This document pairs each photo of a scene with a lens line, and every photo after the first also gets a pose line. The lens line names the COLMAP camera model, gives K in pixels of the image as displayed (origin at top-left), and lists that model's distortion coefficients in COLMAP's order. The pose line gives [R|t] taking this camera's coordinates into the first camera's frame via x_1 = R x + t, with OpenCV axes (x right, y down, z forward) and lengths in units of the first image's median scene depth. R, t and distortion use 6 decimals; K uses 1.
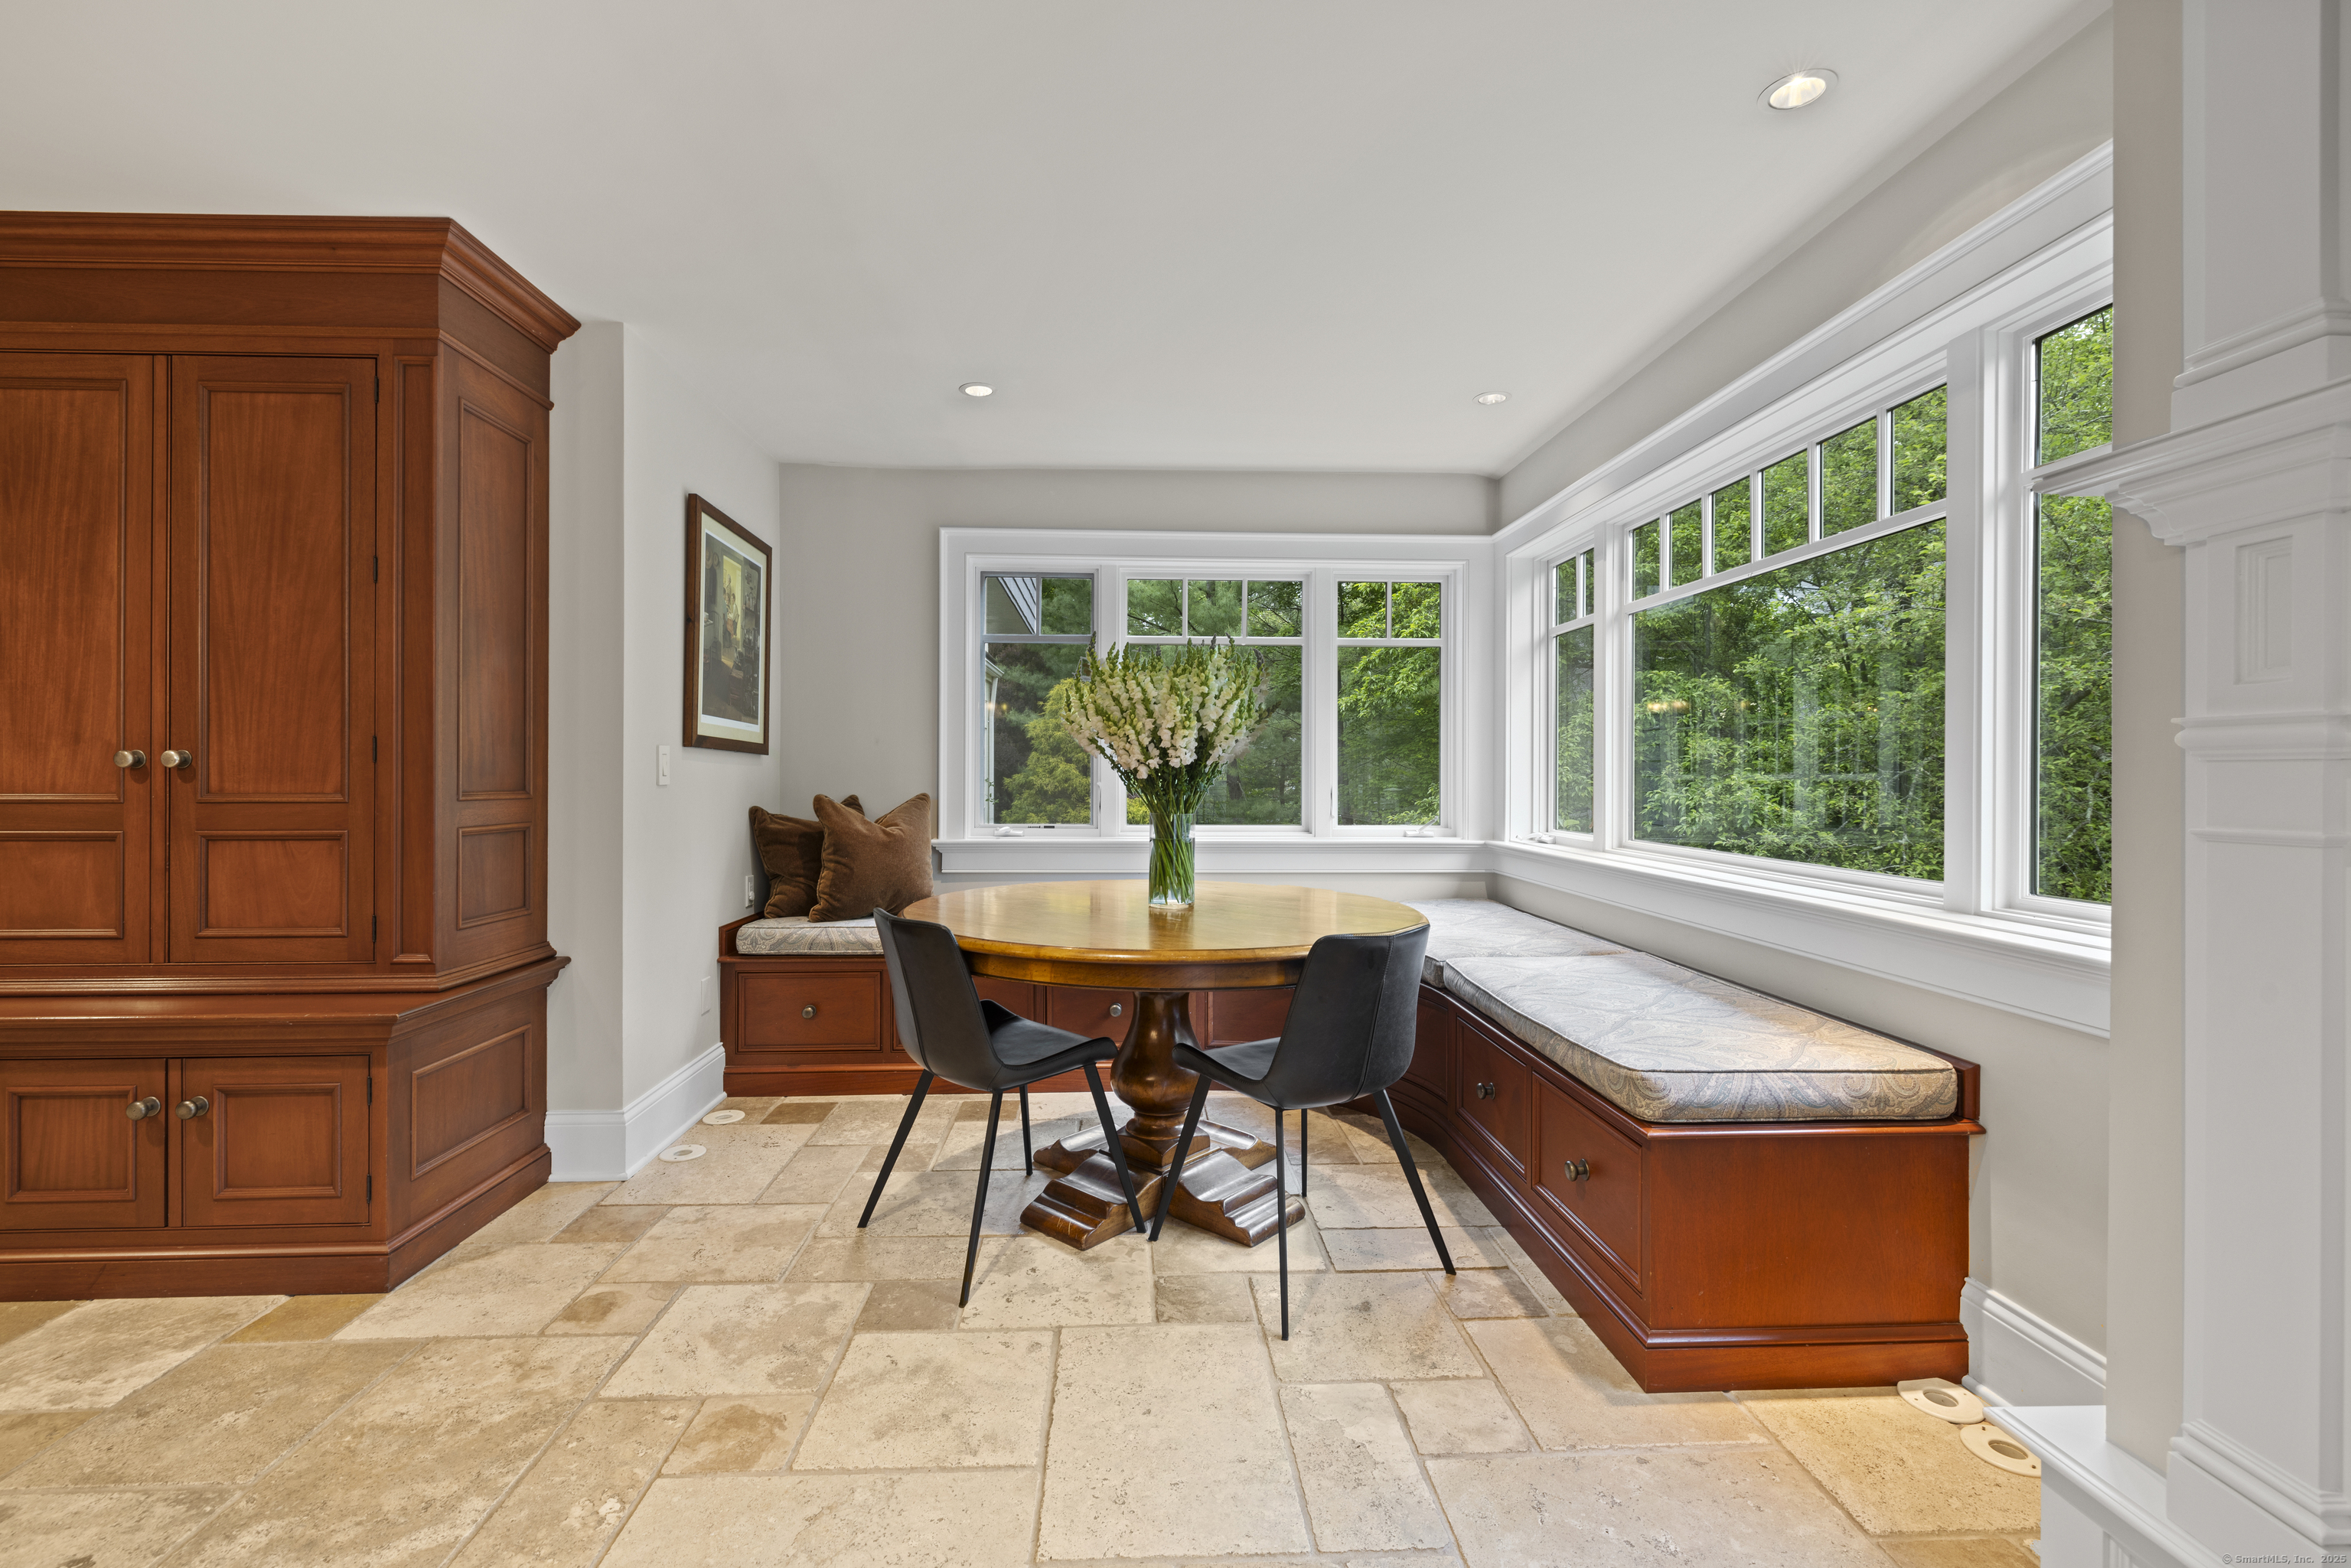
lens RADIAL K [[1007.3, 0, 1172.5], [0, 1007.3, 772.3], [0, 0, 1]] dist [0.000822, -0.000312]
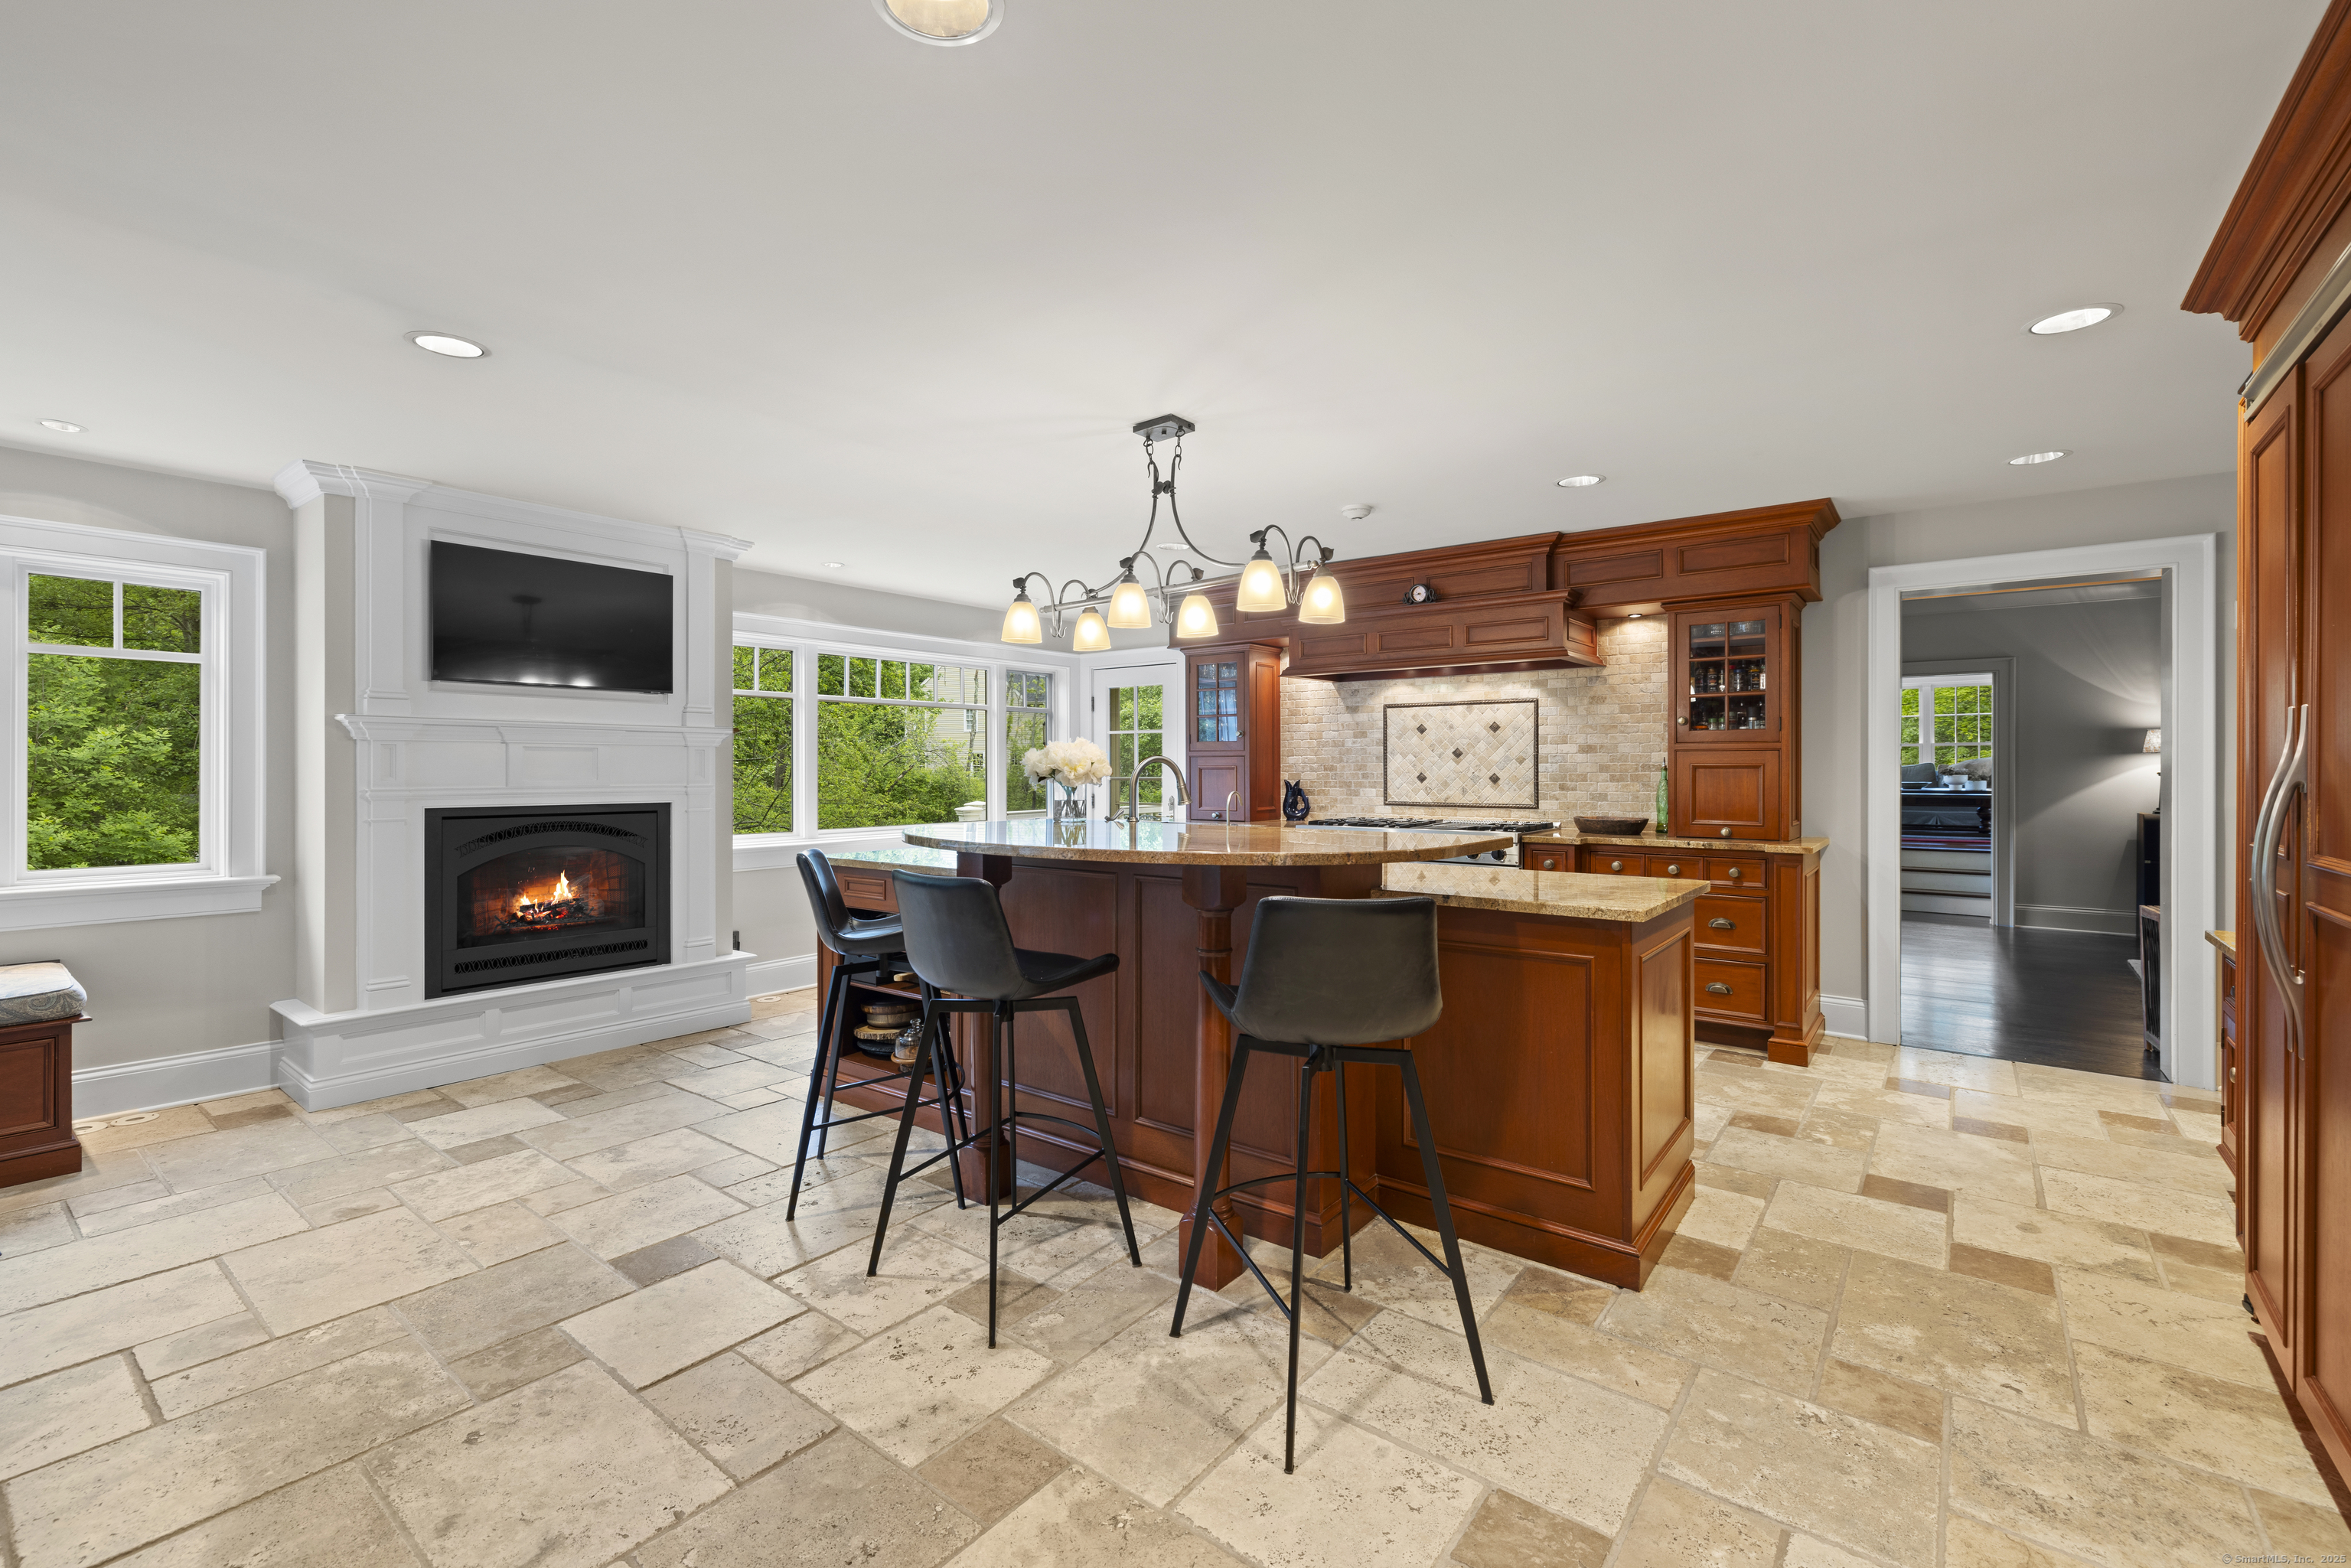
lens RADIAL K [[1007.3, 0, 1162.1], [0, 1007.3, 771.7], [0, 0, 1]] dist [0.000822, -0.000312]
pose [[-0.758277, -0.002946, 0.651926, -1.427613], [-0.003602, 0.999993, 0.000328, -0.051902], [-0.651923, -0.002100, -0.758283, 0.766946]]
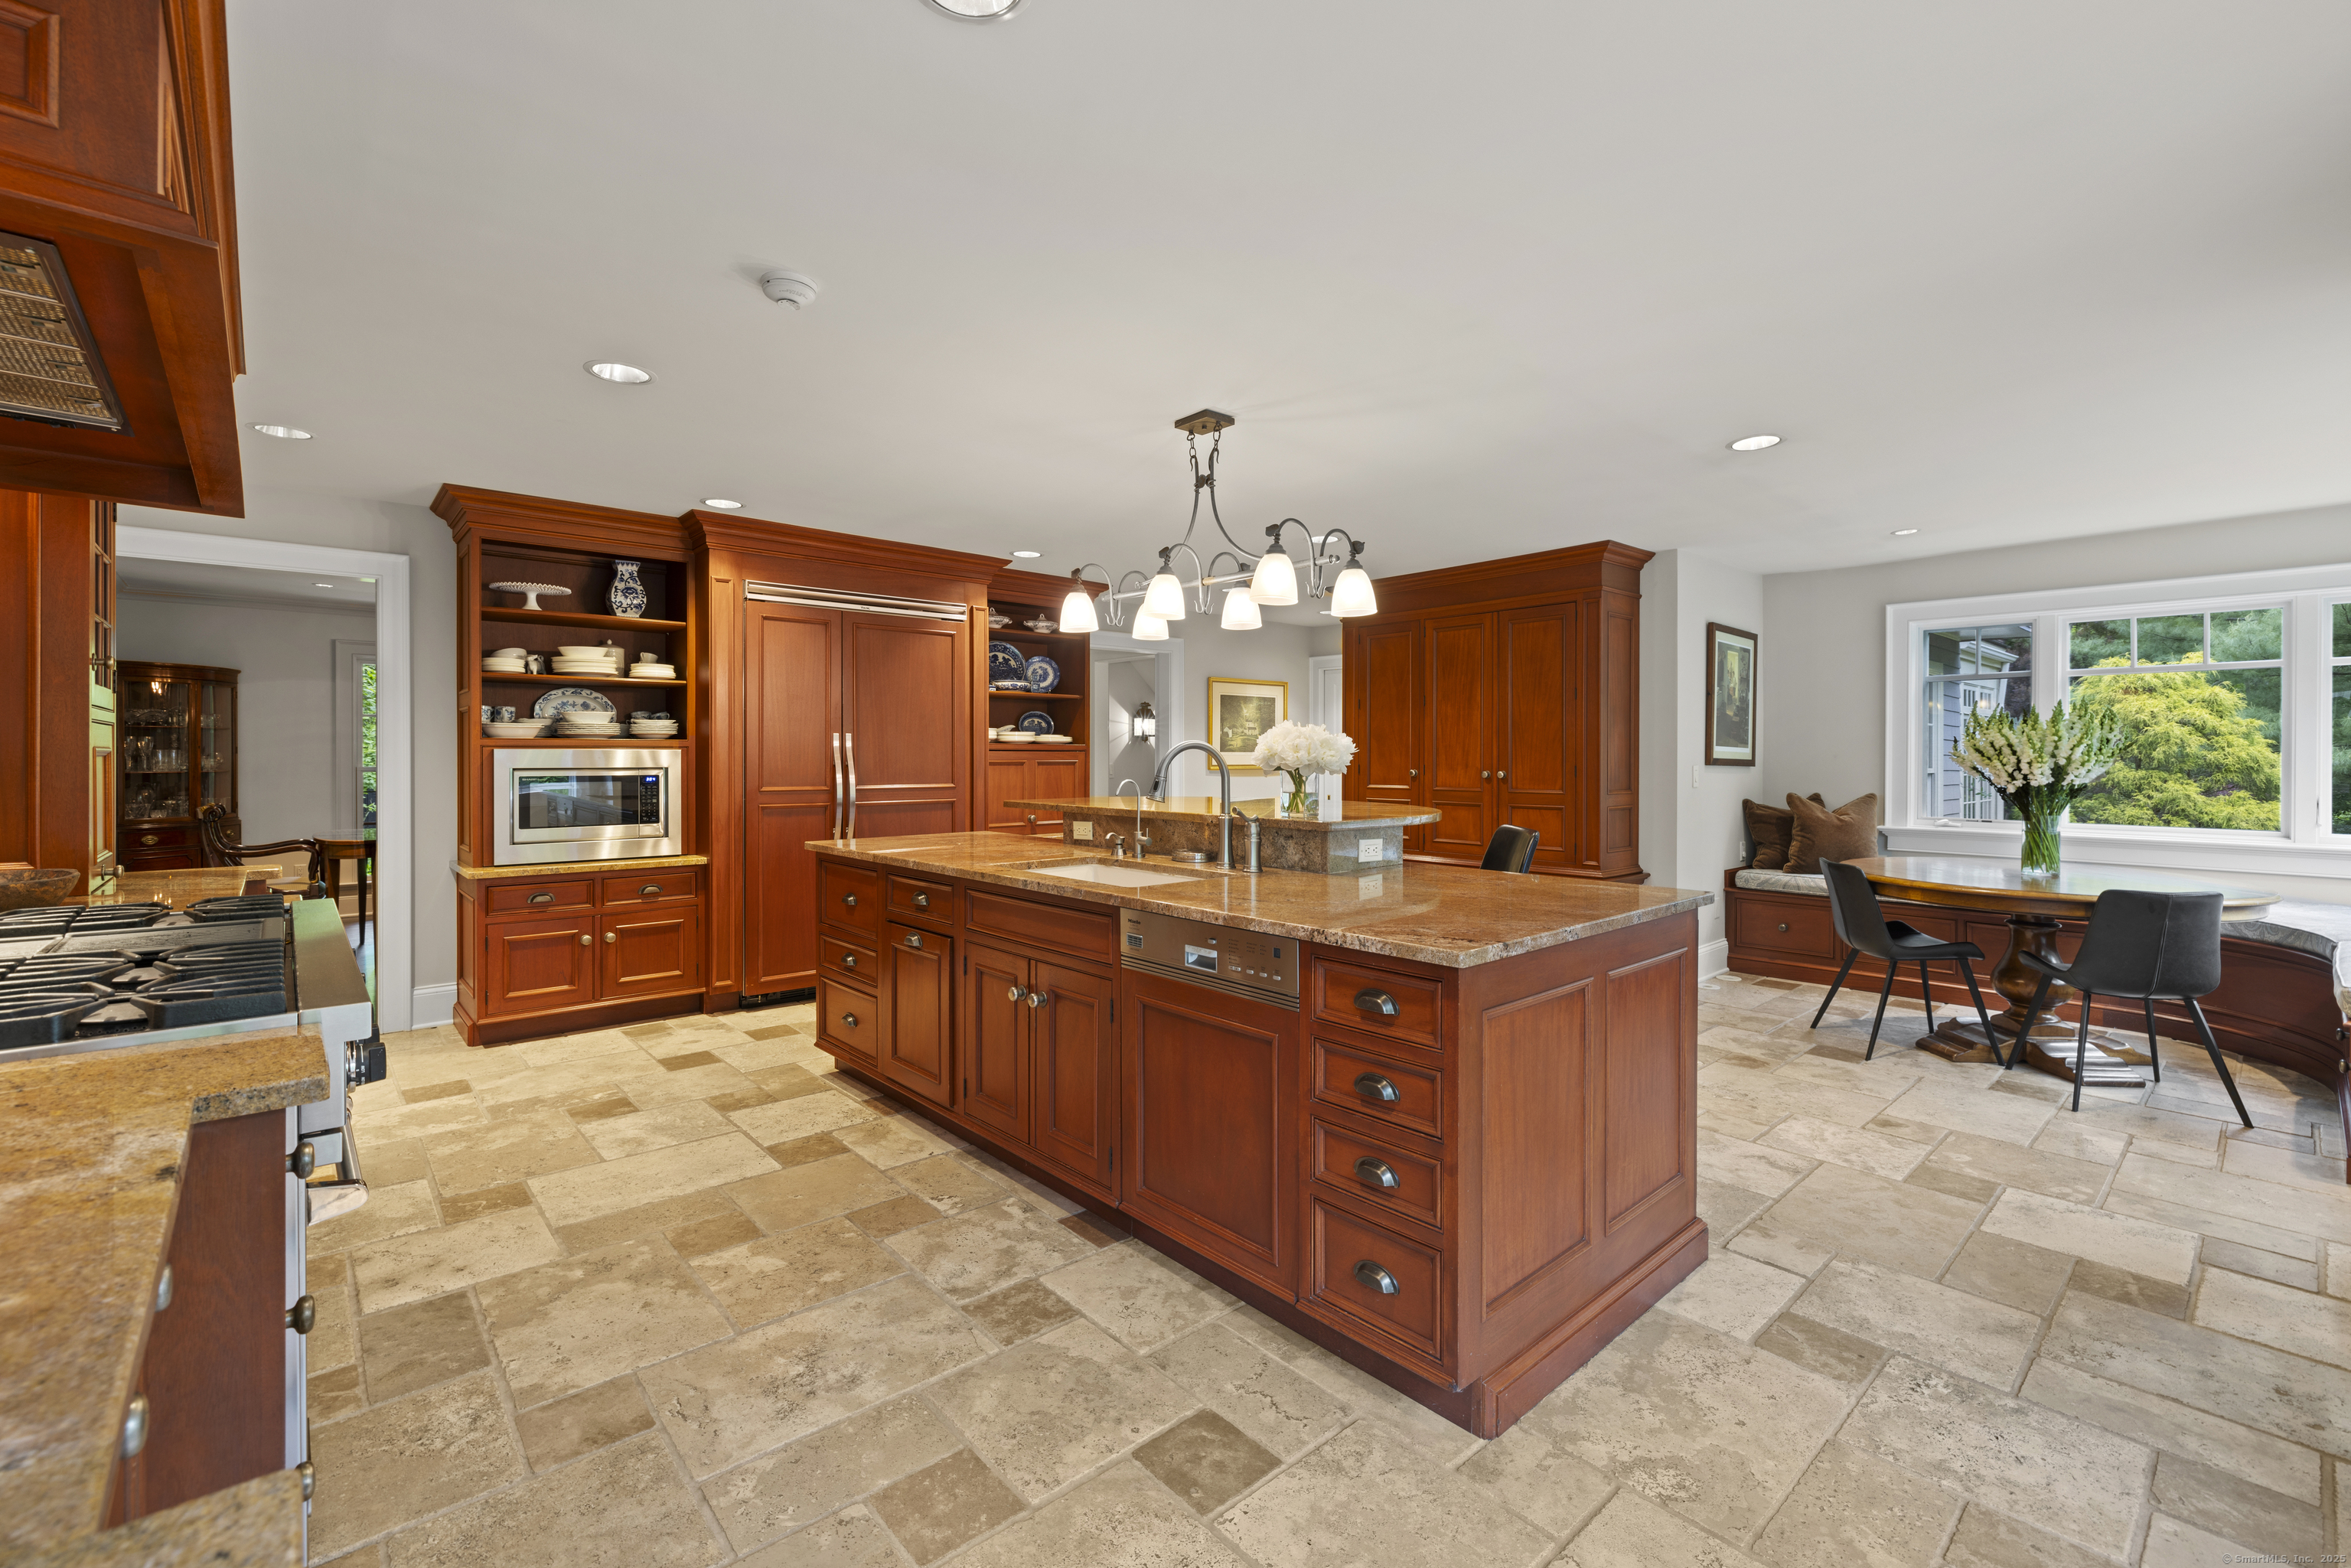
lens RADIAL K [[1007.3, 0, 1170.3], [0, 1007.3, 763.4], [0, 0, 1]] dist [0.000822, -0.000312]
pose [[0.624958, 0.005262, -0.780640, 0.384438], [0.003026, 0.999953, 0.009162, -0.058521], [0.780652, -0.008088, 0.624913, -1.043492]]
